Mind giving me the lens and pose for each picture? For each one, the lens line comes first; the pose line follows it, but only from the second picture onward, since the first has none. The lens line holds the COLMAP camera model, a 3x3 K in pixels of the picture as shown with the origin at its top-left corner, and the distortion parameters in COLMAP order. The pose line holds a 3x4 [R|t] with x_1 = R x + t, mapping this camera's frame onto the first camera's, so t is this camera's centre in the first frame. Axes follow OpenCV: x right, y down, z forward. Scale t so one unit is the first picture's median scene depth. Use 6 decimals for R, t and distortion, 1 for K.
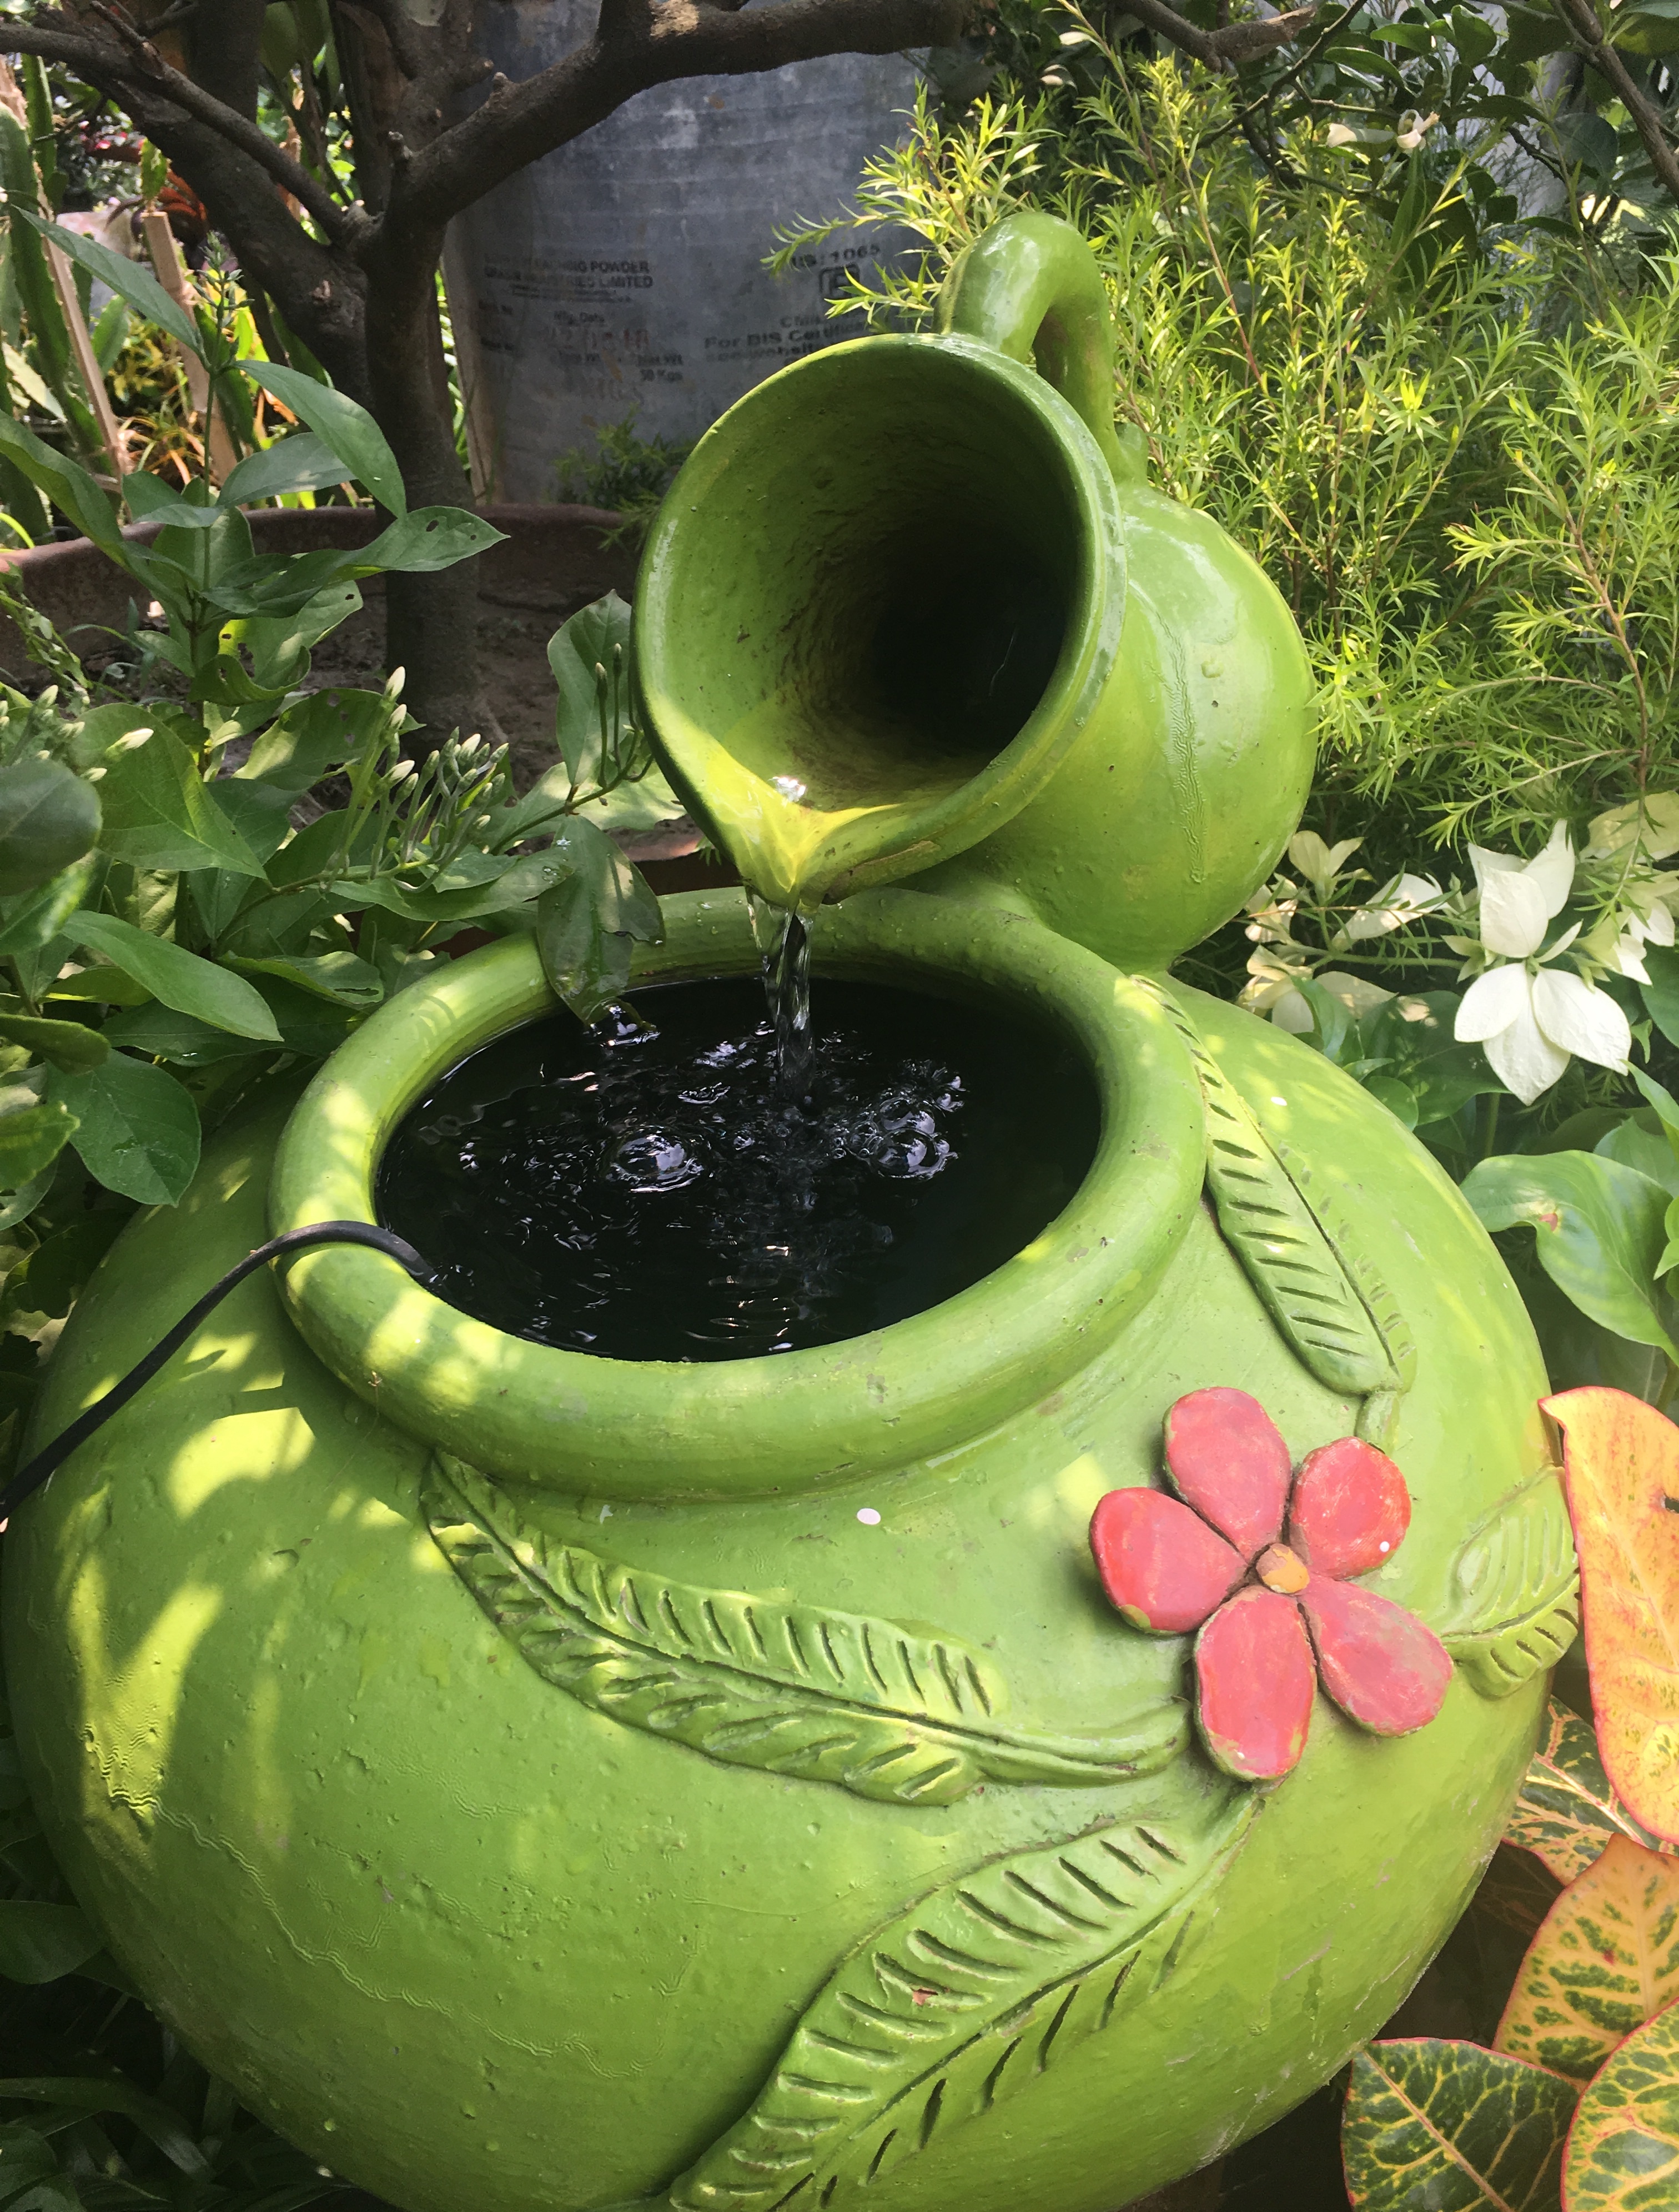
lens RADIAL K [[1914.6, 0, 828.5], [0, 1914.6, 1112.9], [0, 0, 1]] dist [0.057483, -0.083175]
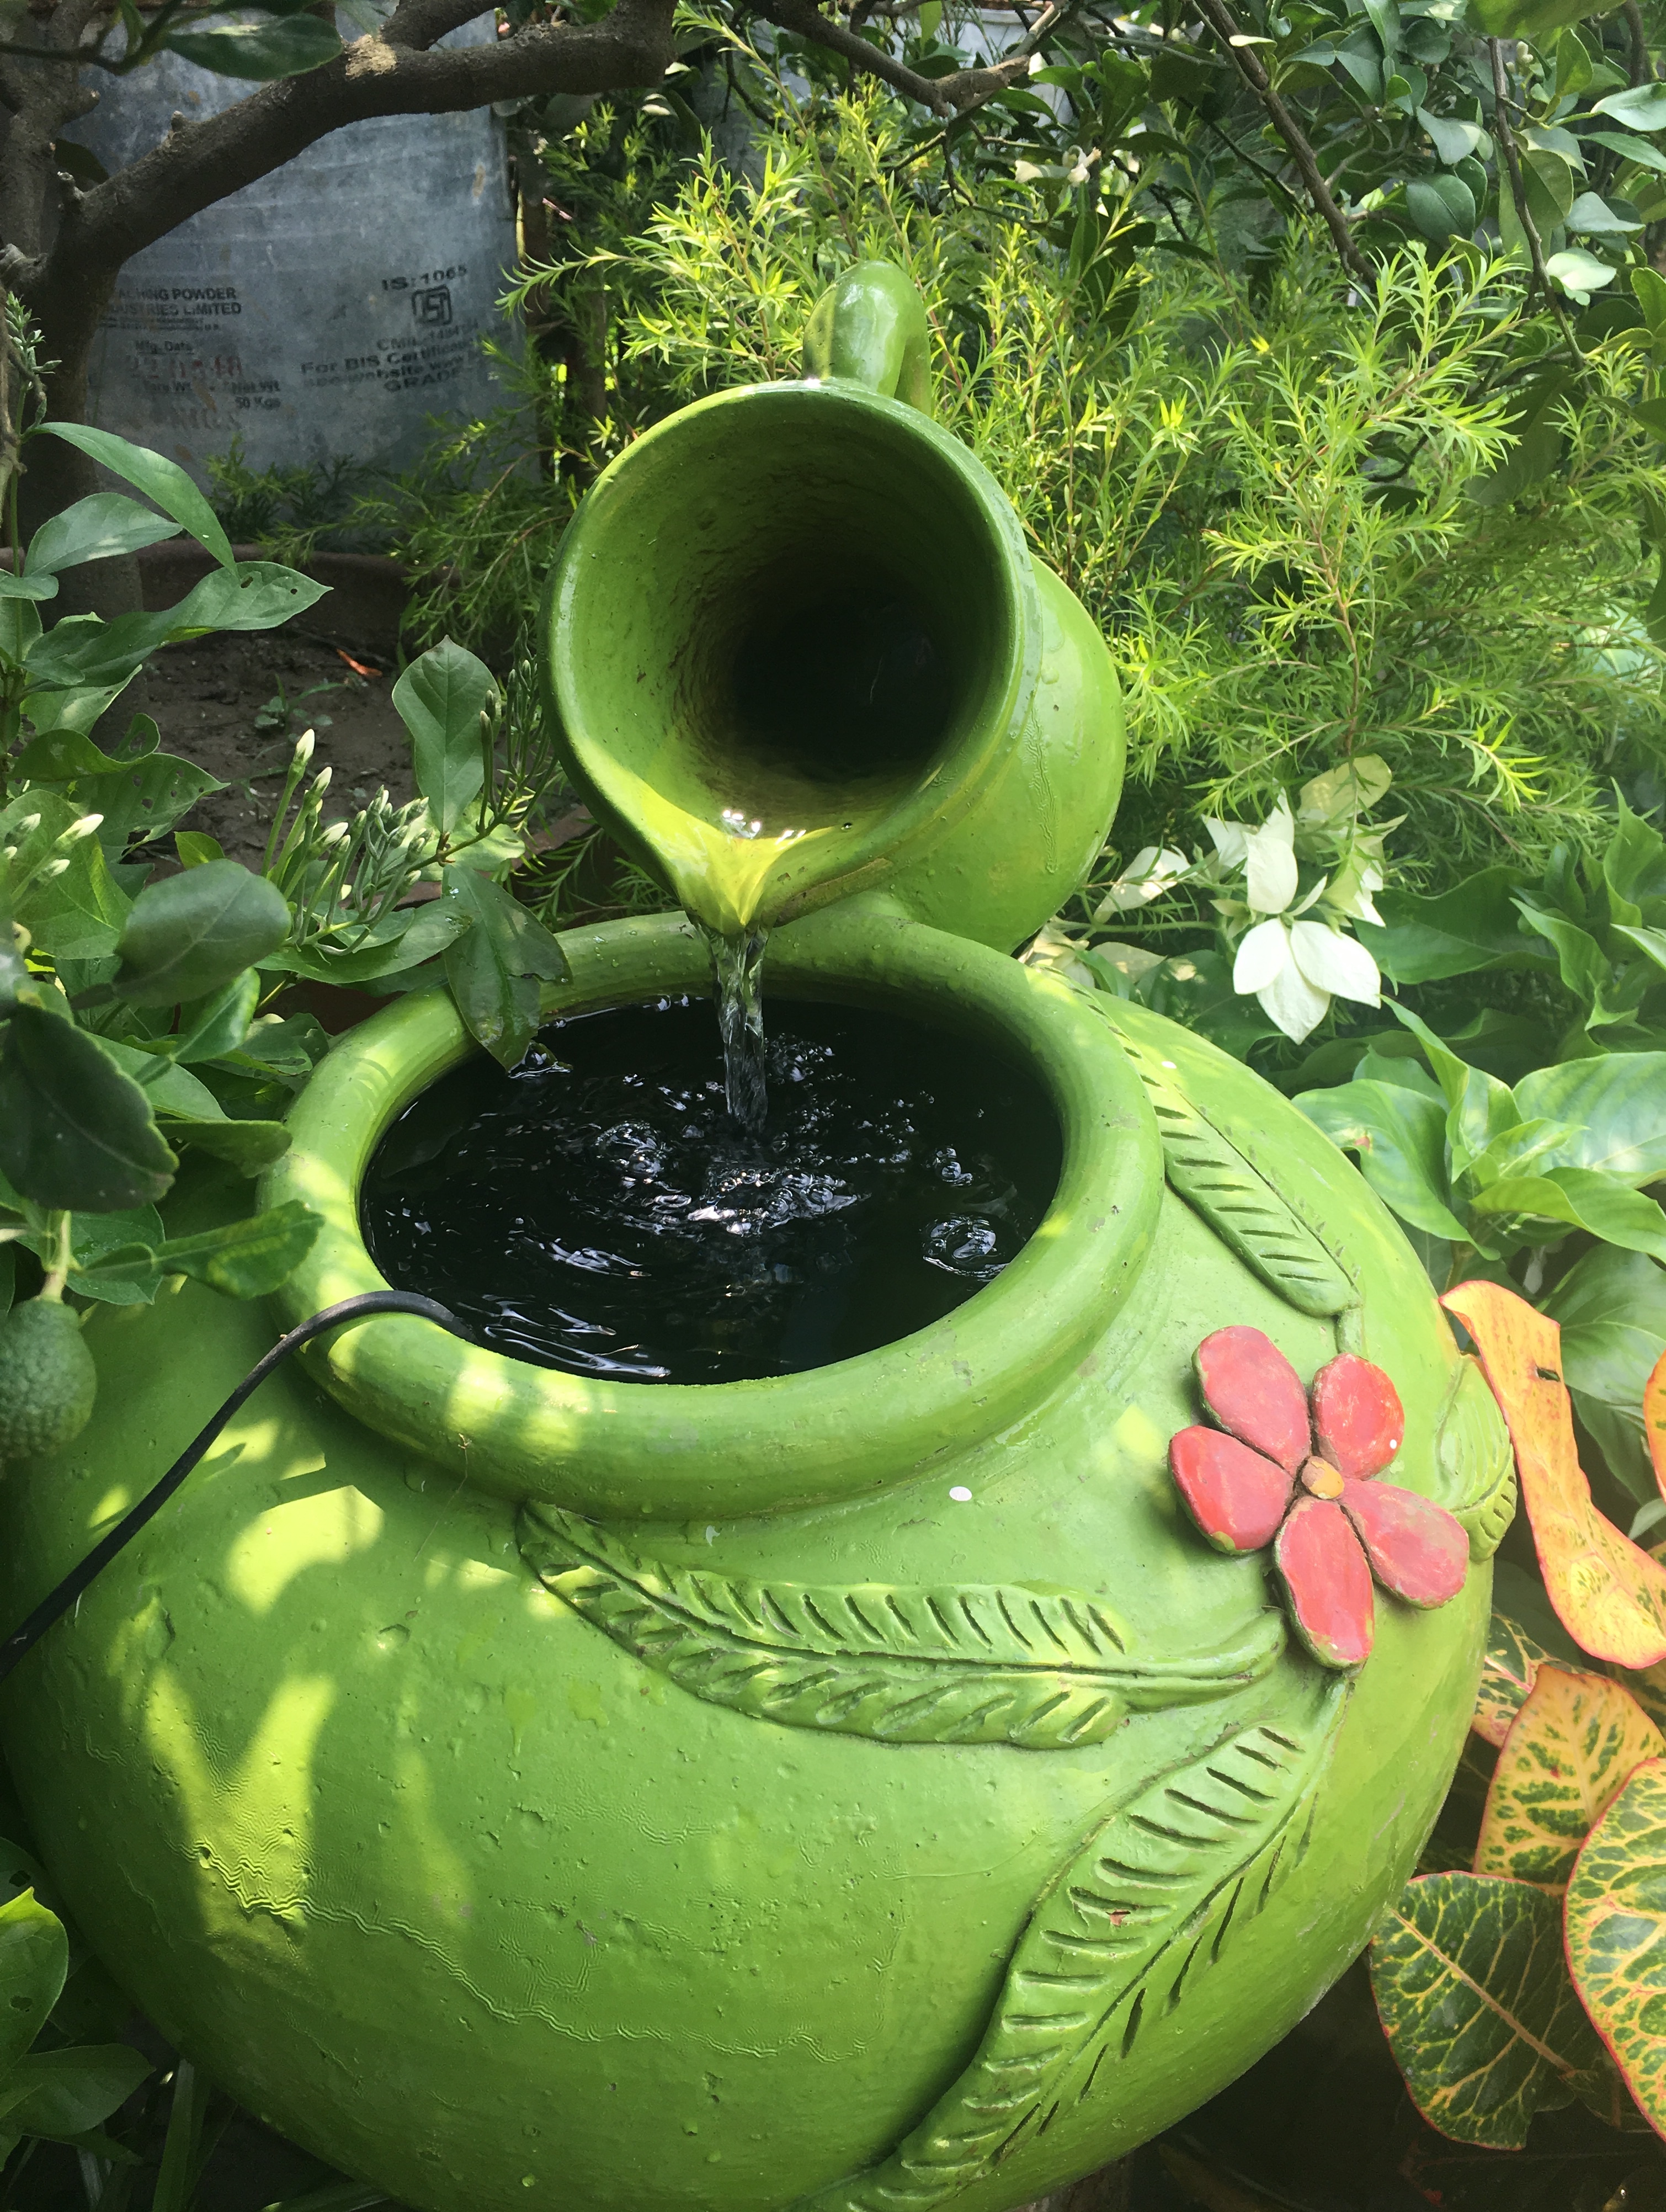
lens RADIAL K [[1894.8, 0, 850.5], [0, 1894.8, 1106.0], [0, 0, 1]] dist [0.058157, -0.083902]
pose [[0.965975, -0.119816, 0.229207, -0.217683], [0.120118, 0.992679, 0.012688, -0.020882], [-0.229049, 0.015276, 0.973295, -0.014417]]
